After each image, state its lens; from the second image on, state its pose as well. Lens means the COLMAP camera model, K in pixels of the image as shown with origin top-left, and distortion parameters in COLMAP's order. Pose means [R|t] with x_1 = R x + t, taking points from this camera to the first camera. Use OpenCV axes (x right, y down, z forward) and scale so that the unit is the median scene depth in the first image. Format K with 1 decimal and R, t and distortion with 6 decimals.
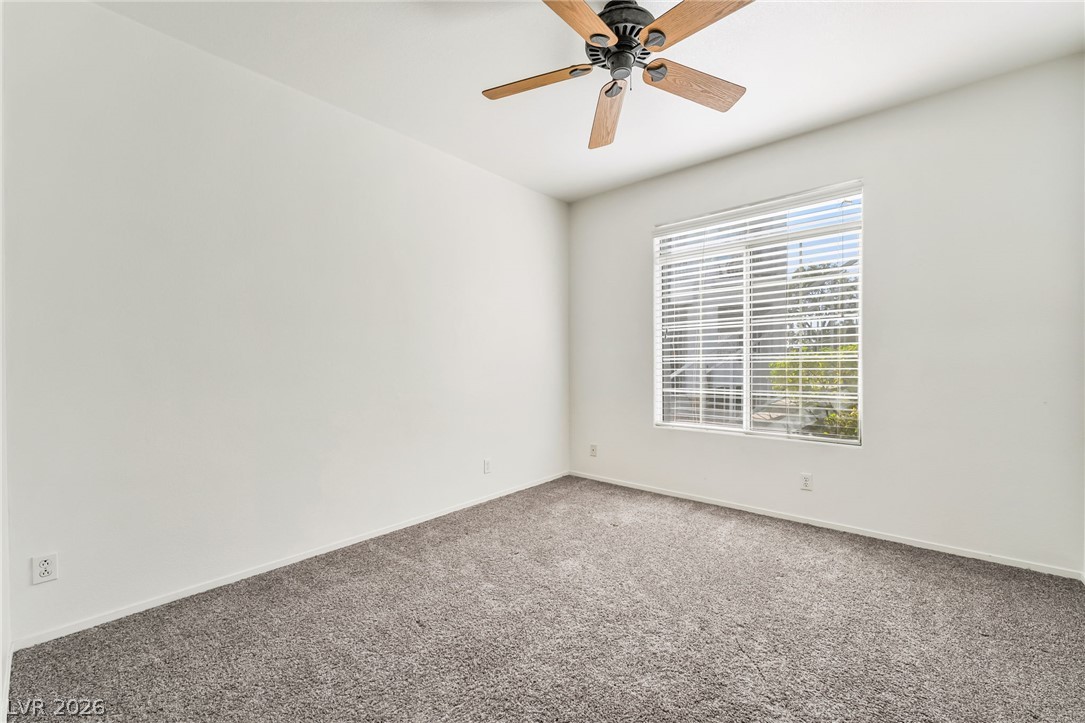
lens RADIAL K [[436.8, 0, 540.2], [0, 436.8, 364.6], [0, 0, 1]] dist [-0.000487, 0.000025]
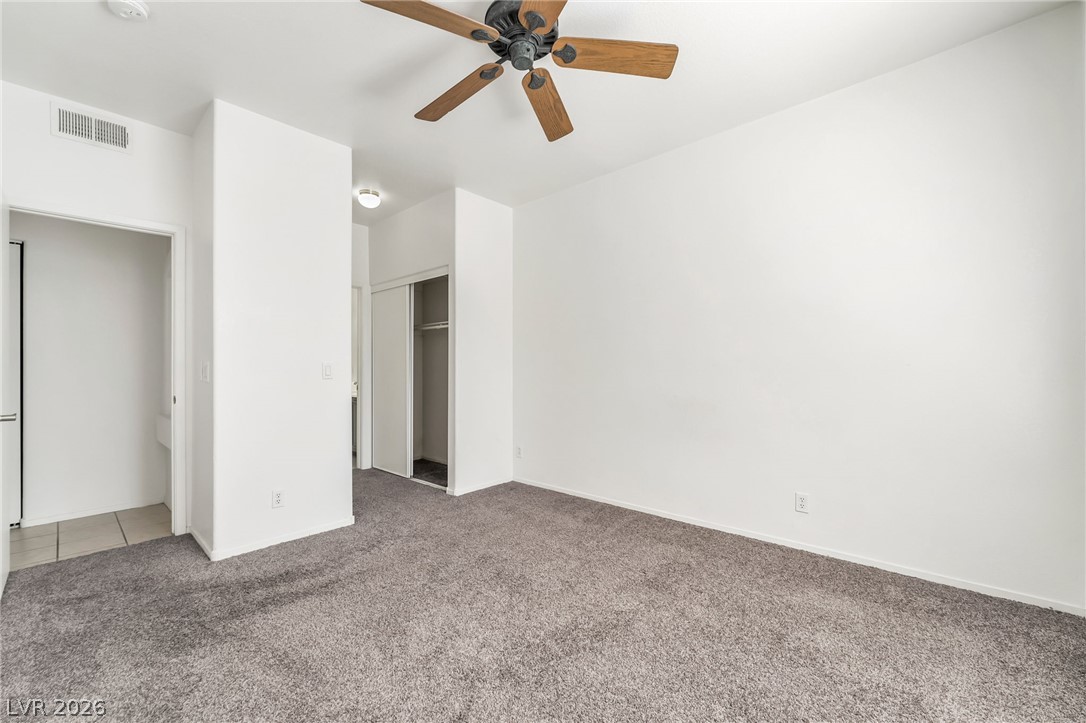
lens RADIAL K [[437.2, 0, 540.7], [0, 437.2, 364.6], [0, 0, 1]] dist [-0.000487, 0.000025]
pose [[-0.000168, 0.007238, -0.999974, 0.870699], [0.008942, 0.999934, 0.007236, -0.016444], [0.999960, -0.008940, -0.000233, 0.786407]]
